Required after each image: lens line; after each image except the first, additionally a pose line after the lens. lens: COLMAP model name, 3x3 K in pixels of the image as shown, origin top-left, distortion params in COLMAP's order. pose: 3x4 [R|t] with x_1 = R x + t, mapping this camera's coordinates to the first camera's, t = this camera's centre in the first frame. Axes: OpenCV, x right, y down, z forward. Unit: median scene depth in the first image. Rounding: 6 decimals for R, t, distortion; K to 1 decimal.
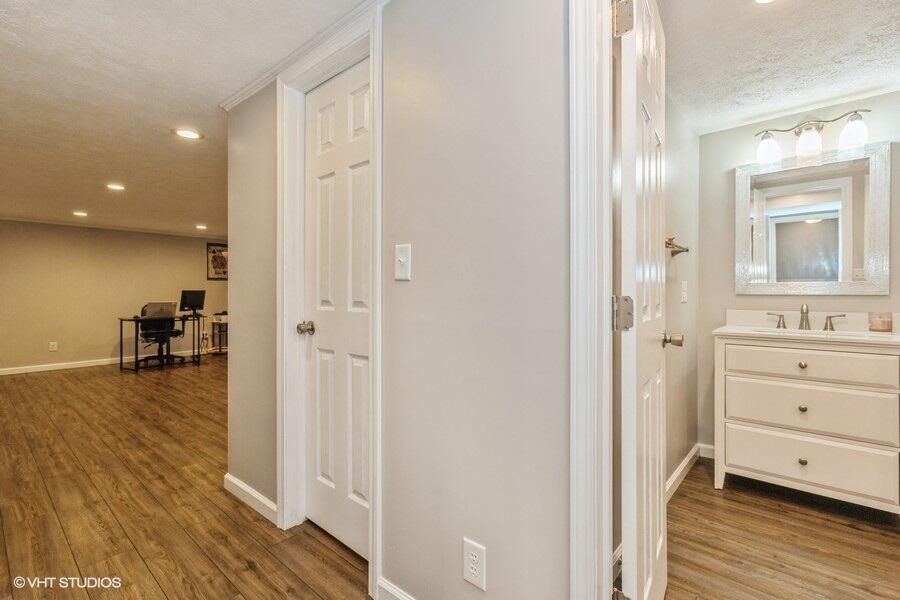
lens RADIAL K [[412.0, 0, 447.3], [0, 412.0, 296.0], [0, 0, 1]] dist [0.010163, 0.000547]
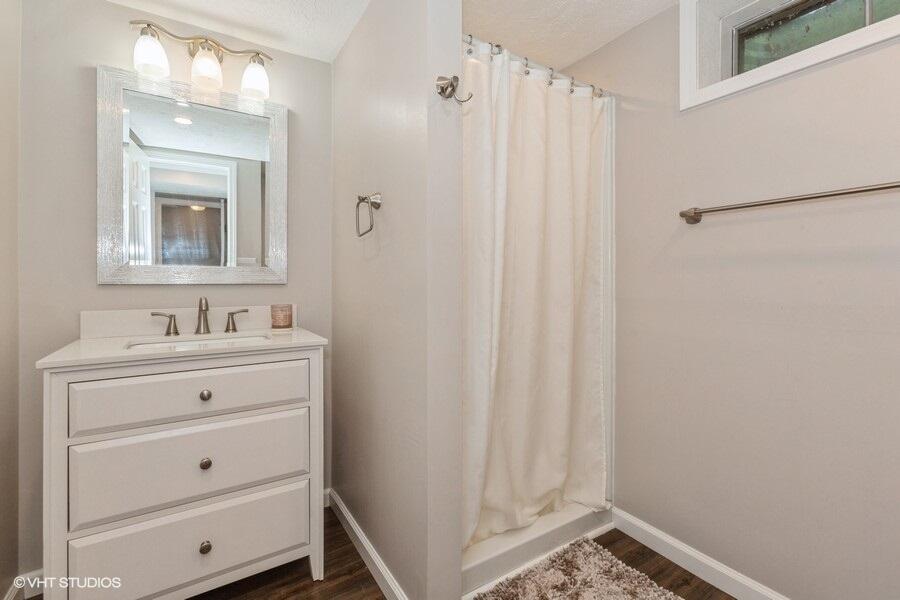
lens RADIAL K [[405.3, 0, 450.1], [0, 405.3, 282.2], [0, 0, 1]] dist [-0.000873, 0.001171]
pose [[0.275631, 0.002676, 0.961260, 0.326331], [0.006745, 0.999966, -0.004718, -0.000034], [-0.961240, 0.007784, 0.275603, 0.420561]]
